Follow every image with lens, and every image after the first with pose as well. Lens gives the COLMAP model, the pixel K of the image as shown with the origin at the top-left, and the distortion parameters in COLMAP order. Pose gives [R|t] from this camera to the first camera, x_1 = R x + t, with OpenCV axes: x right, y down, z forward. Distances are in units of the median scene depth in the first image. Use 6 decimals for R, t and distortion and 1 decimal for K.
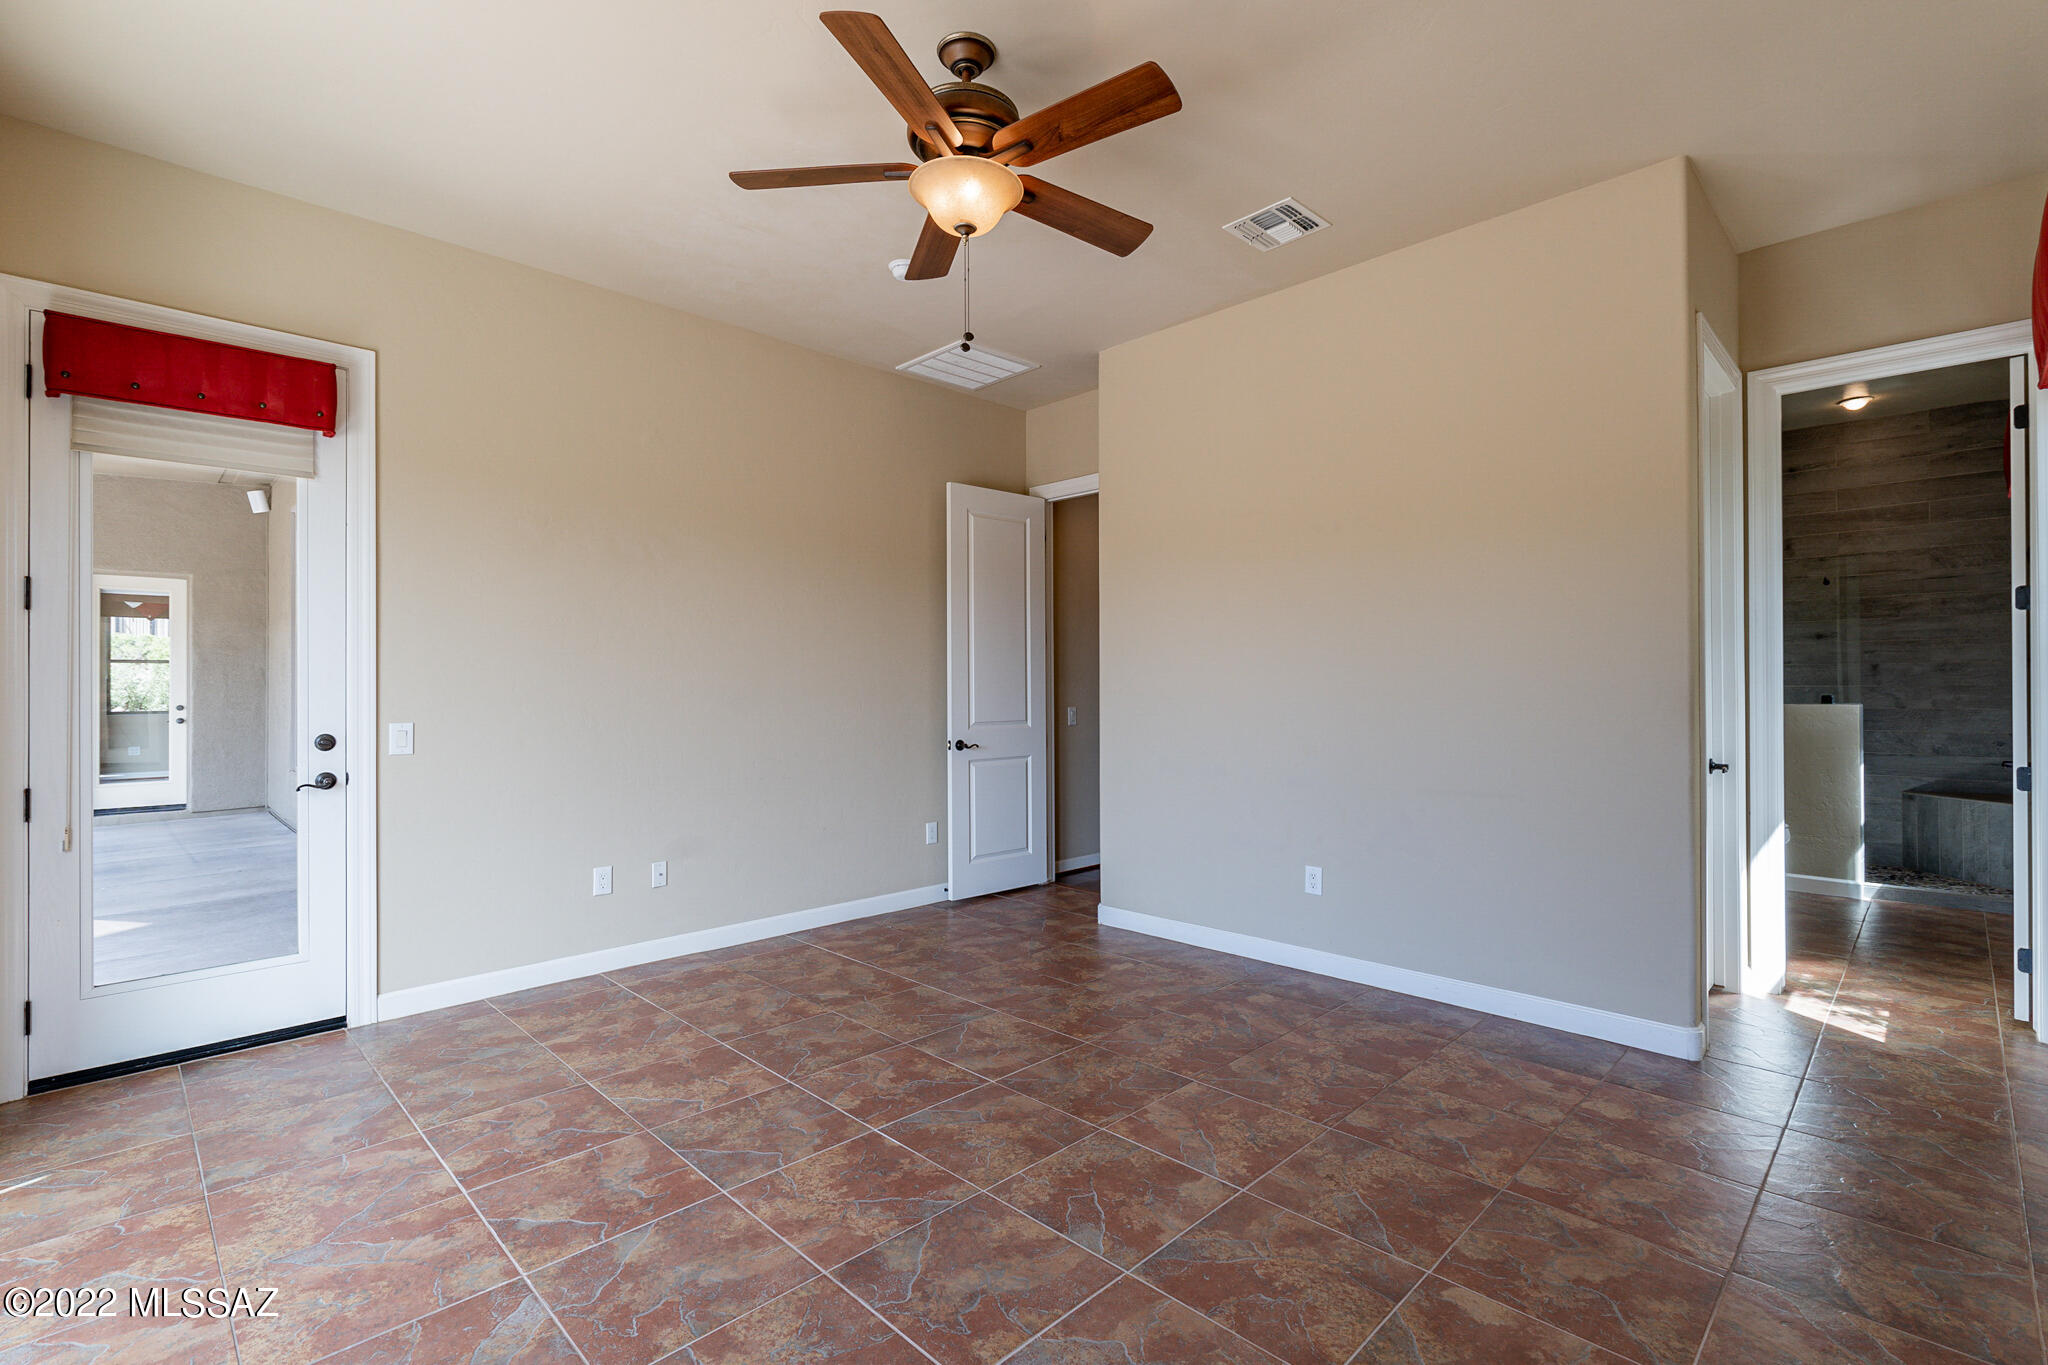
lens RADIAL K [[935.0, 0, 1024.0], [0, 935.0, 682.5], [0, 0, 1]] dist [-0.001429, -0.000291]
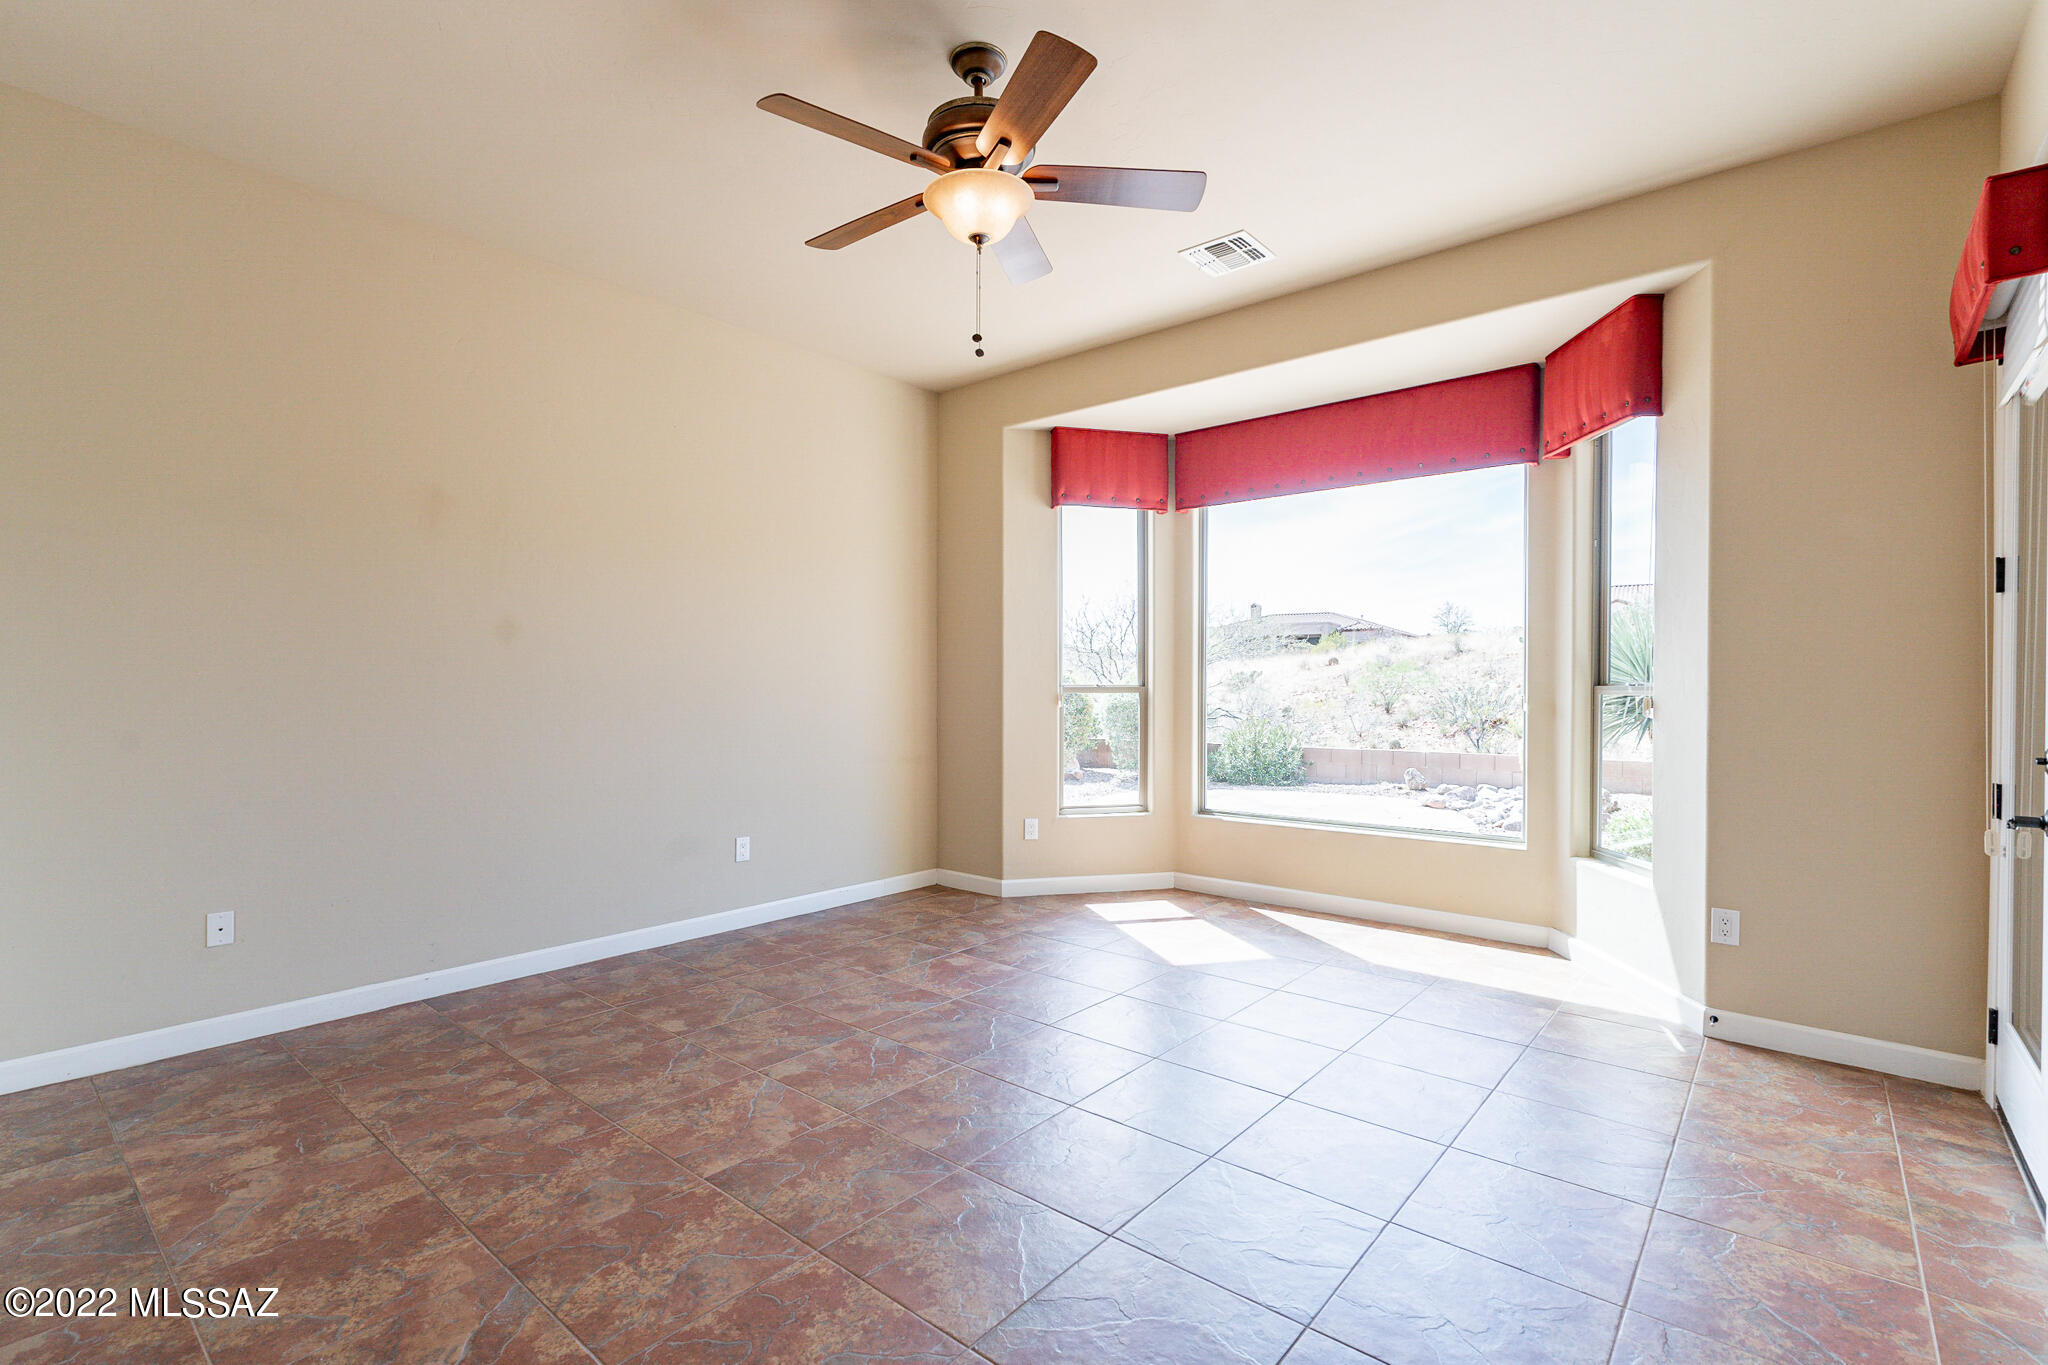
lens RADIAL K [[921.2, 0, 1026.0], [0, 921.2, 683.5], [0, 0, 1]] dist [-0.000541, 0.000167]
pose [[-0.995923, 0.001811, -0.090188, -0.011681], [0.002772, 0.999941, -0.010531, 0.014245], [0.090164, -0.010738, -0.995869, 1.222818]]
